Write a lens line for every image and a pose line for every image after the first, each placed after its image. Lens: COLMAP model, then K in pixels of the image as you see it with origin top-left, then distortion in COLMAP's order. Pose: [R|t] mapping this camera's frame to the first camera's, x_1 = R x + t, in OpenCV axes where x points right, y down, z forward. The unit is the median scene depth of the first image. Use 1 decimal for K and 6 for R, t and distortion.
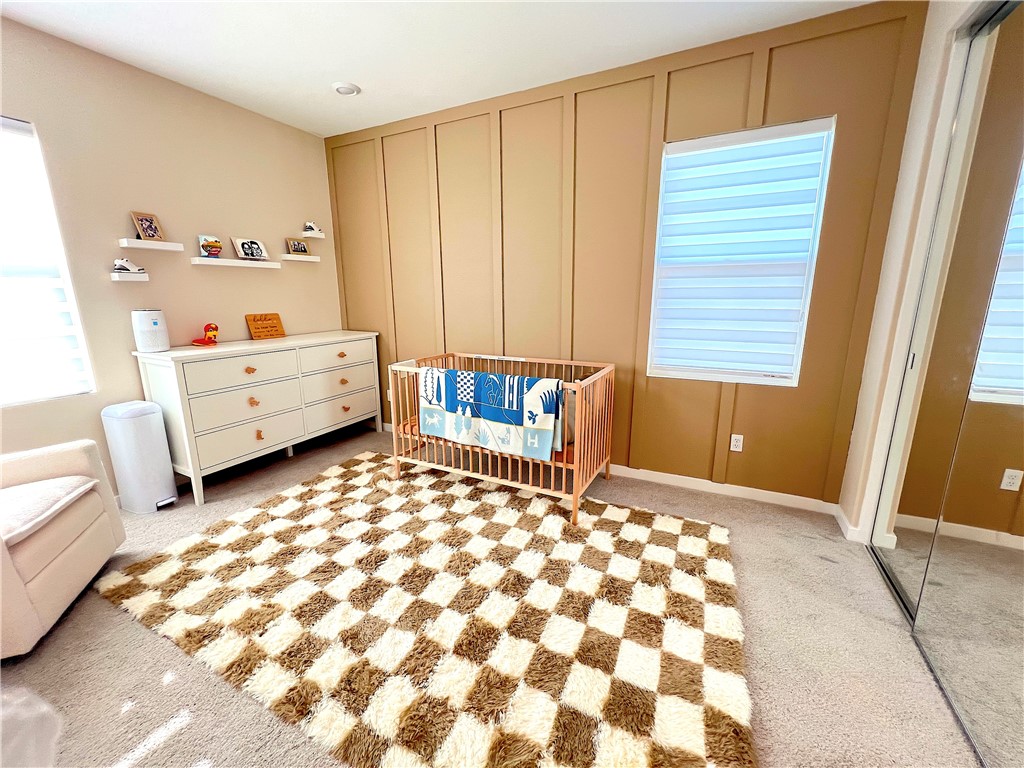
lens RADIAL K [[409.7, 0, 509.7], [0, 409.7, 387.1], [0, 0, 1]] dist [-0.010441, -0.000023]
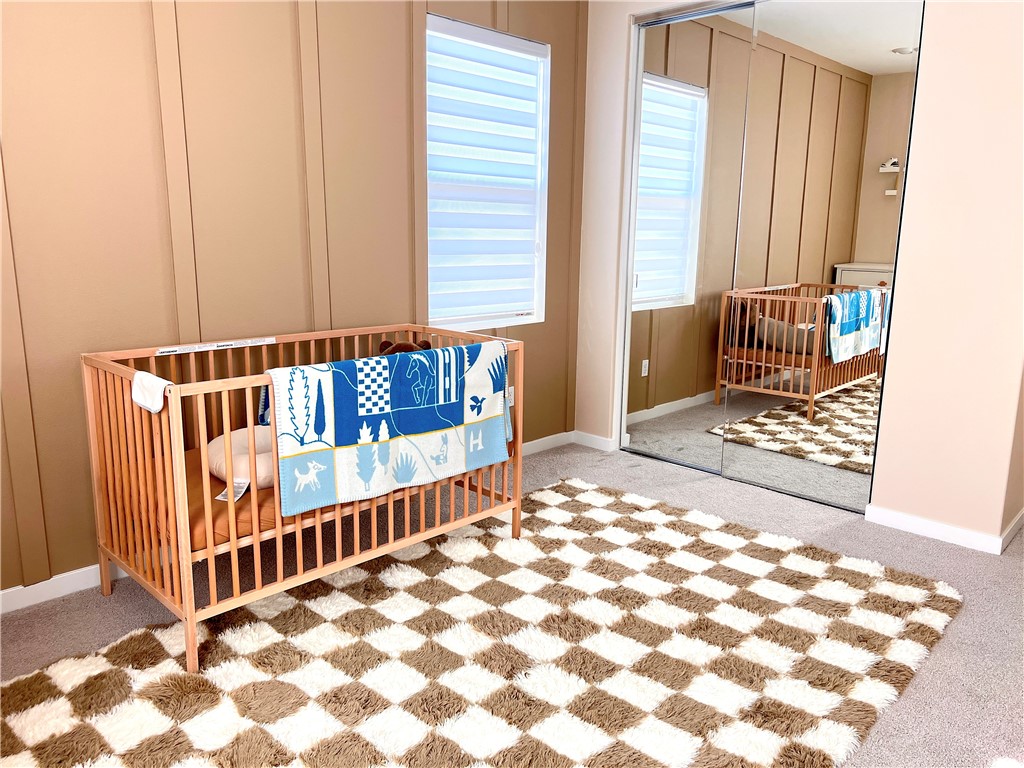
lens RADIAL K [[780.9, 0, 511.8], [0, 780.9, 379.9], [0, 0, 1]] dist [0.019961, -0.007514]
pose [[0.267465, -0.172668, 0.947971, -1.028050], [0.190489, 0.973872, 0.123641, -0.101623], [-0.944551, 0.147508, 0.293368, 0.535815]]
